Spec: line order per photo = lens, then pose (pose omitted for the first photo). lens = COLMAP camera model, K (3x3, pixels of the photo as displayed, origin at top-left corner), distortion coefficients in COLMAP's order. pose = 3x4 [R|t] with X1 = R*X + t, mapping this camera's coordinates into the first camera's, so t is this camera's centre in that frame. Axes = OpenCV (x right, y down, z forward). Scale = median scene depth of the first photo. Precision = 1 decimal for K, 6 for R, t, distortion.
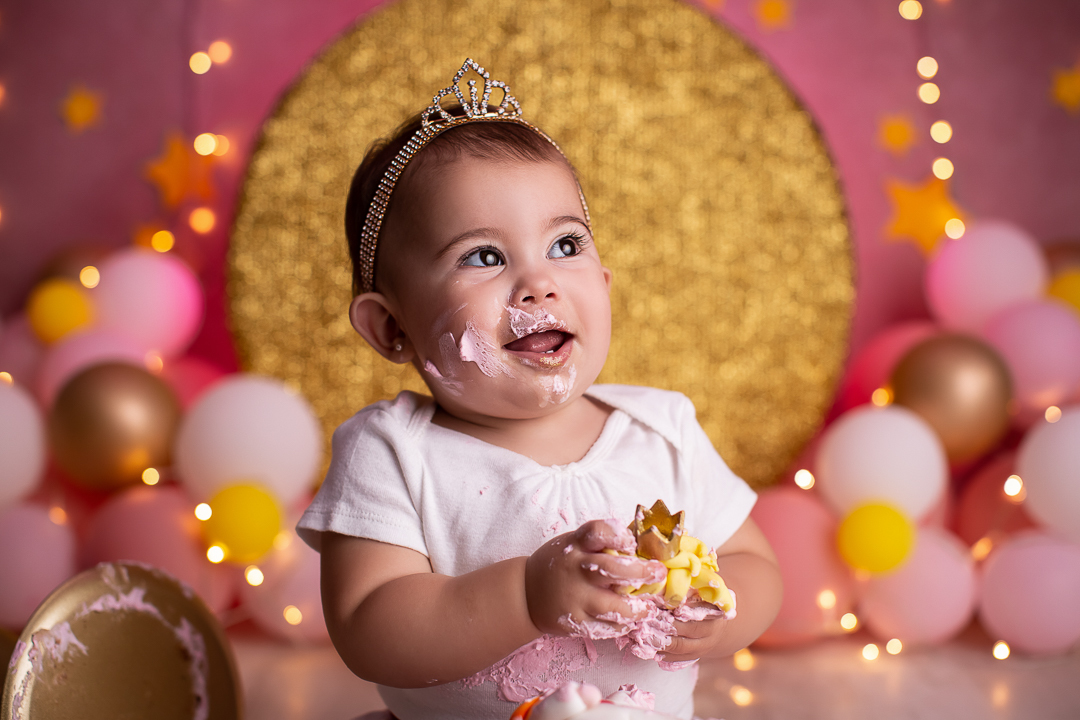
lens RADIAL K [[1653.5, 0, 554.9], [0, 1653.5, 362.0], [0, 0, 1]] dist [-0.152164, 0.107593]
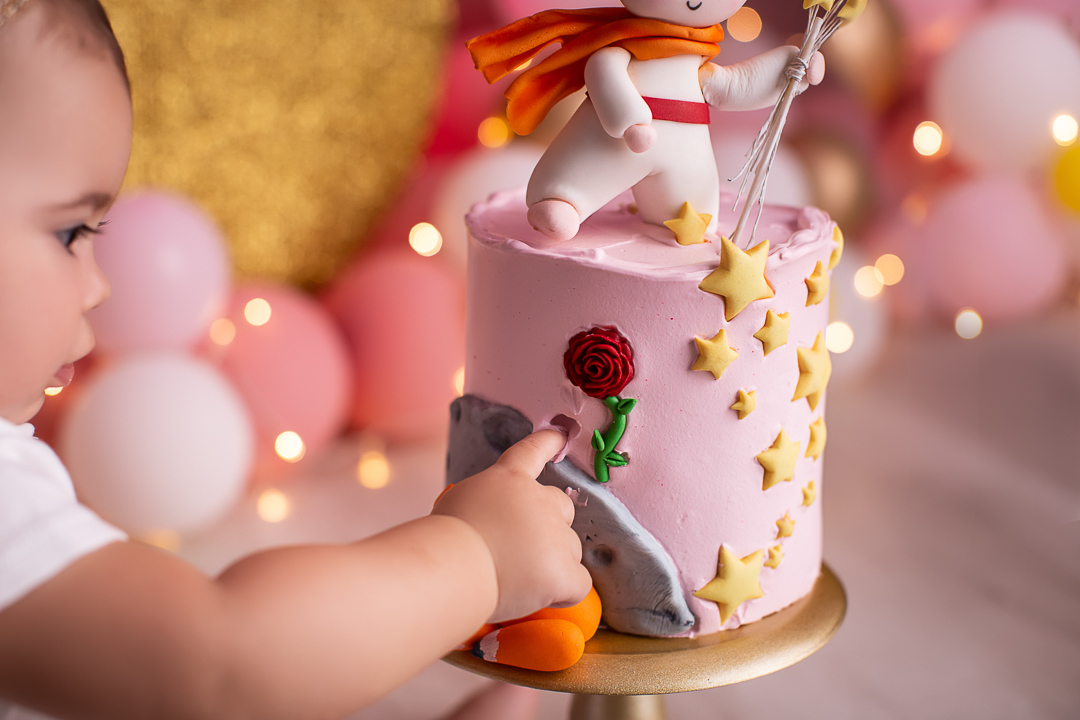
lens RADIAL K [[1687.8, 0, 565.9], [0, 1687.8, 358.5], [0, 0, 1]] dist [-0.140098, 0.042936]
pose [[0.915580, -0.109432, 0.386961, -0.118545], [0.027636, 0.977109, 0.210936, -0.047747], [-0.401186, -0.182434, 0.897646, 0.173703]]
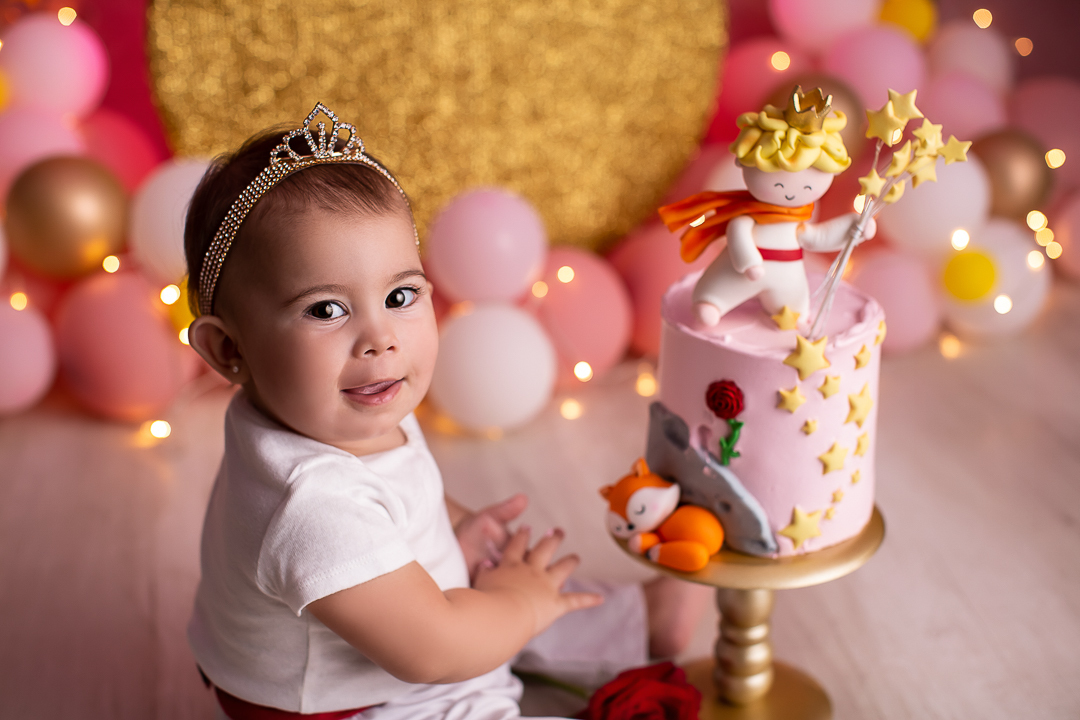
lens RADIAL K [[1623.5, 0, 542.1], [0, 1623.5, 357.5], [0, 0, 1]] dist [-0.143846, -0.005320]
pose [[0.983058, -0.084693, 0.162555, -0.136179], [0.031042, 0.950965, 0.307737, -0.176249], [-0.180647, -0.297477, 0.937483, -0.059062]]
